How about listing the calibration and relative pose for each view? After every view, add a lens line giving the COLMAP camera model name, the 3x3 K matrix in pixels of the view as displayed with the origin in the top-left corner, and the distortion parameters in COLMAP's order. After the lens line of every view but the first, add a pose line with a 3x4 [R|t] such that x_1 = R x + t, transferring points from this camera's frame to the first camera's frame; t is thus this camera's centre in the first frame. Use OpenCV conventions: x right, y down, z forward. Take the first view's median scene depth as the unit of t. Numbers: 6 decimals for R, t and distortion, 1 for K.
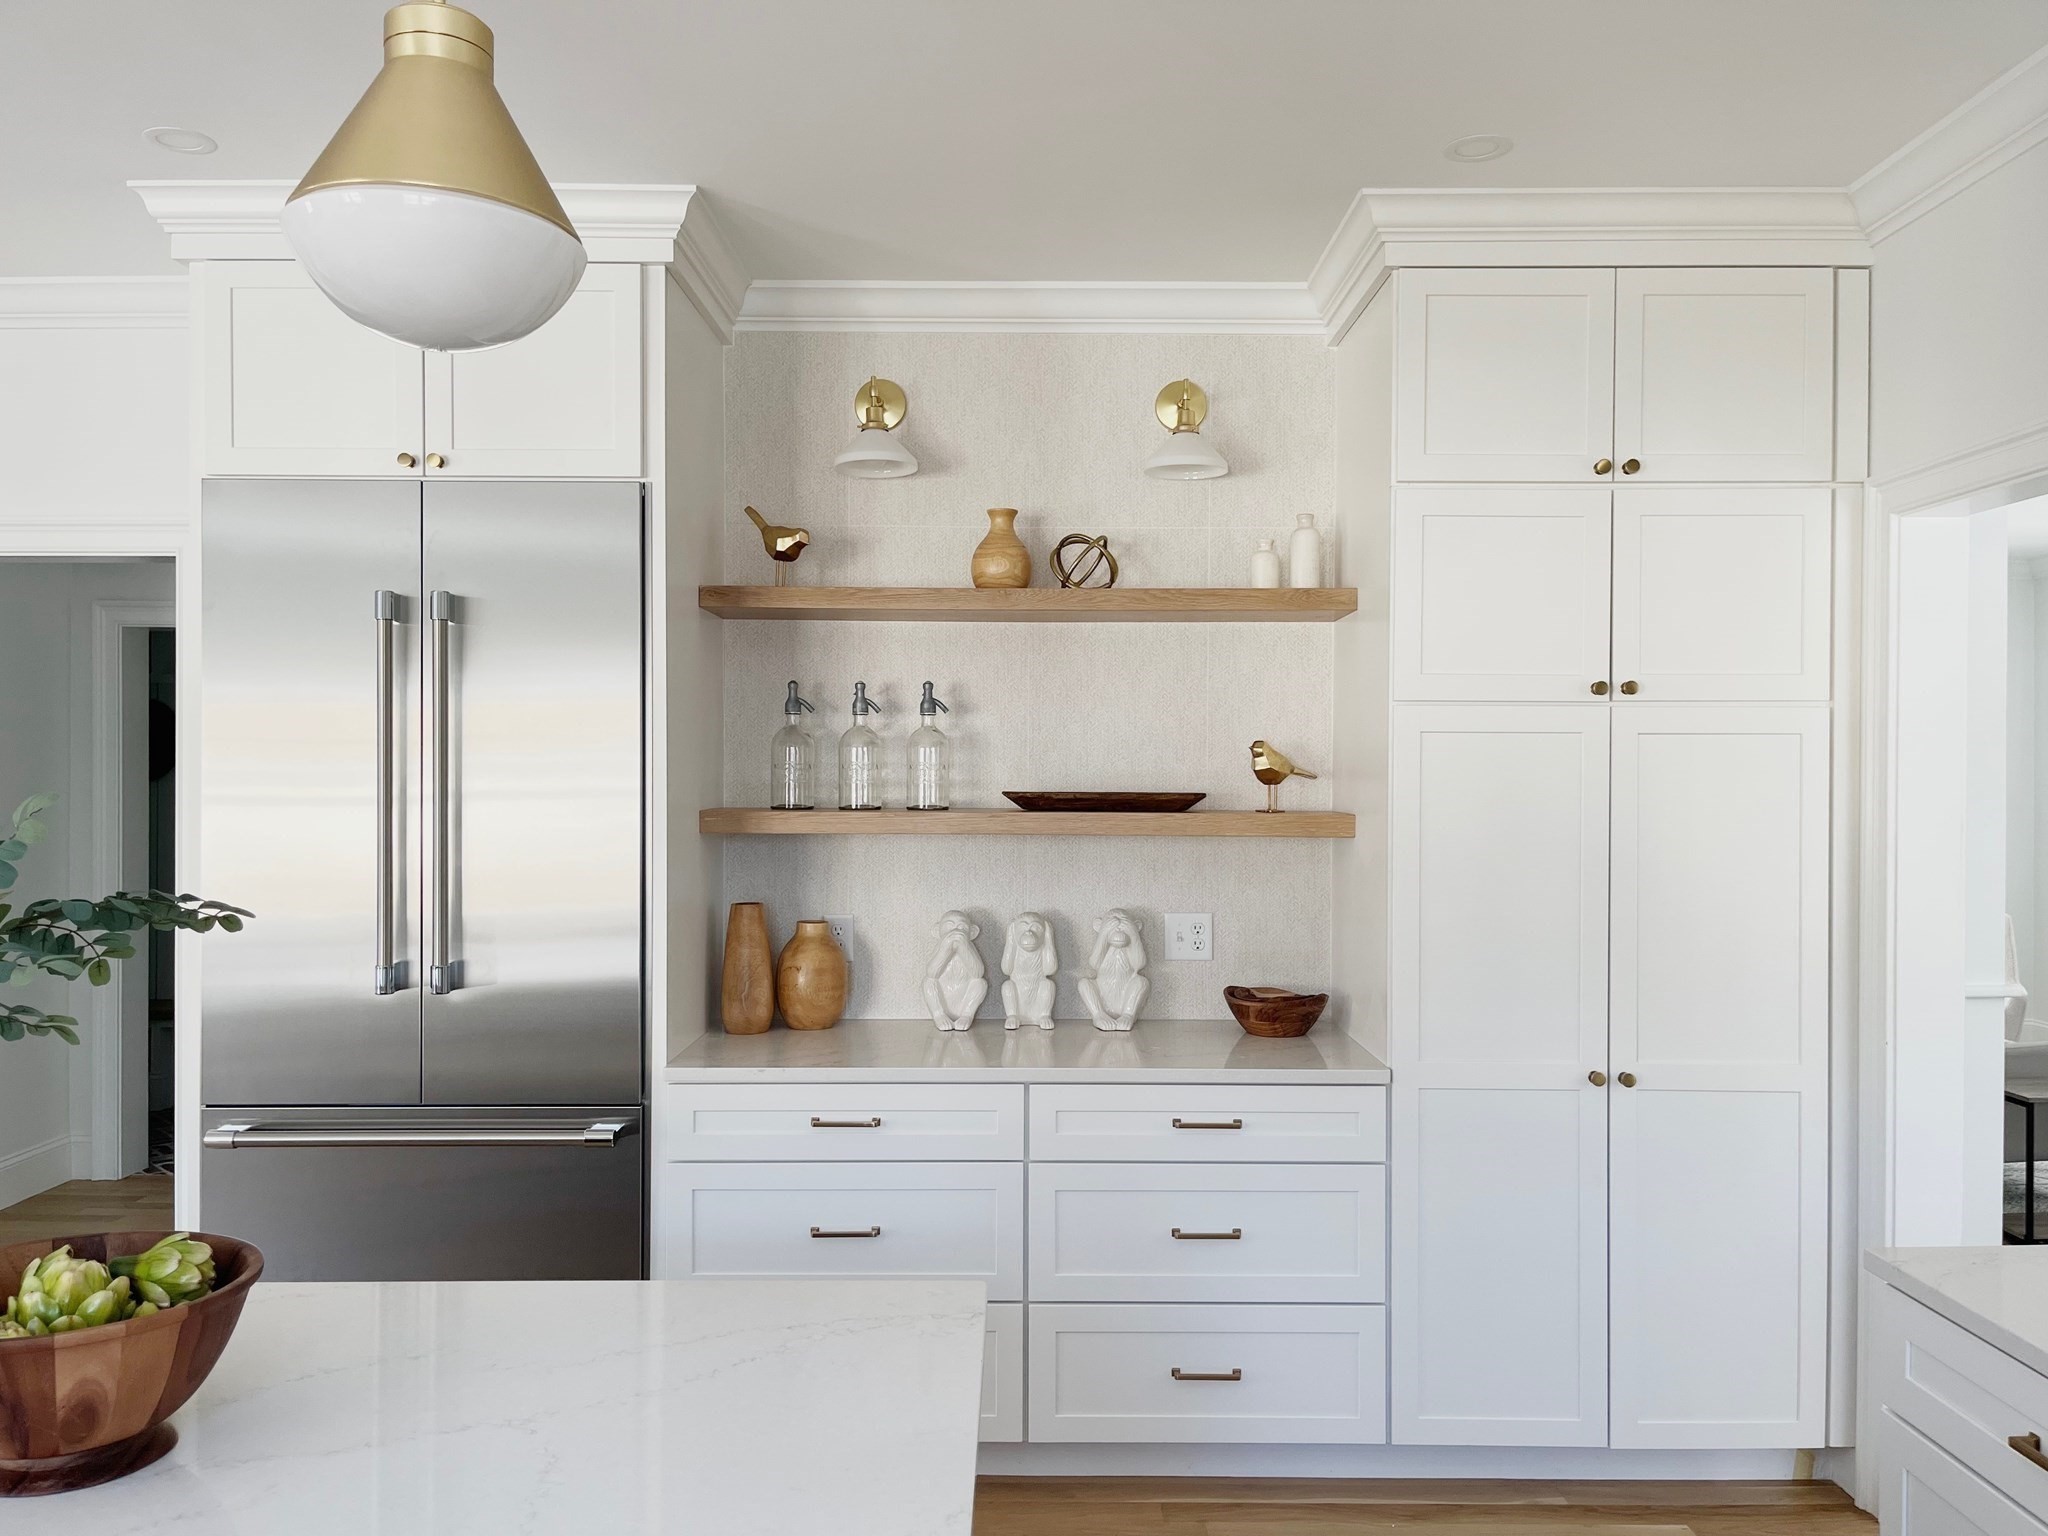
lens RADIAL K [[1555.2, 0, 1040.0], [0, 1555.2, 768.1], [0, 0, 1]] dist [0.034975, -0.024344]
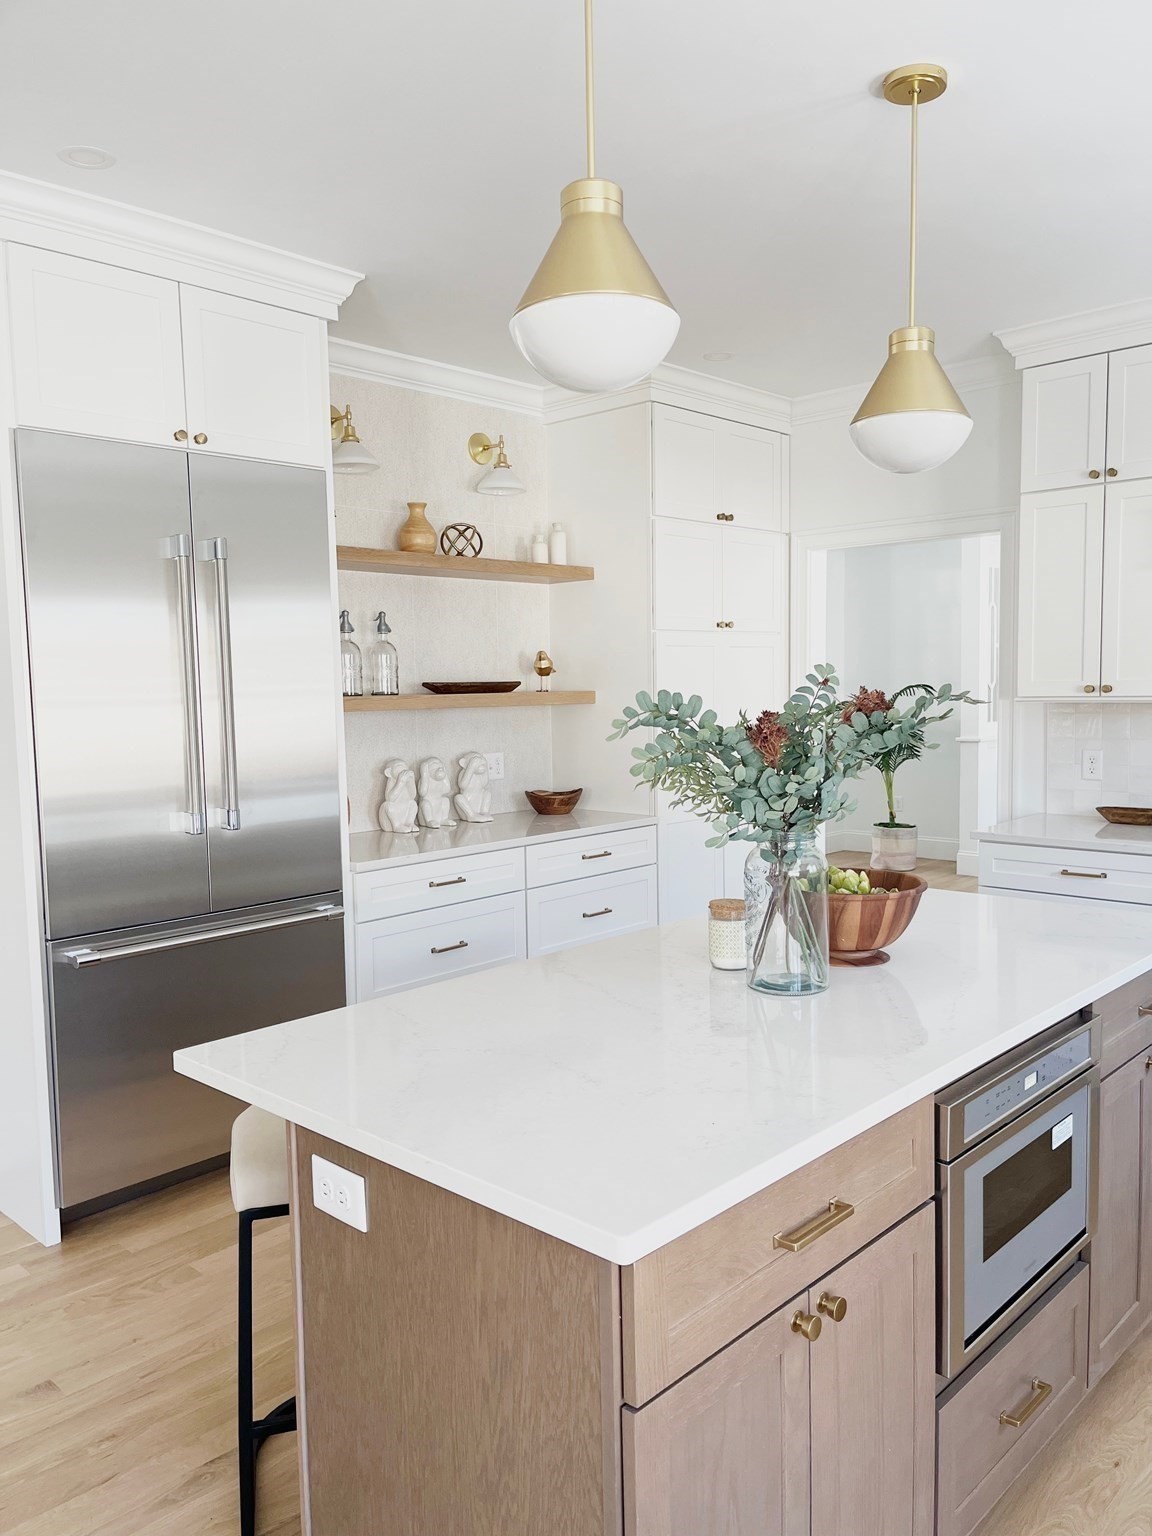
lens RADIAL K [[1166.4, 0, 591.1], [0, 1166.4, 776.0], [0, 0, 1]] dist [0.034975, -0.024344]
pose [[0.683696, -0.077216, 0.725670, -0.790937], [0.018571, 0.995905, 0.088474, 0.007921], [-0.729531, -0.047013, 0.682330, 0.046675]]
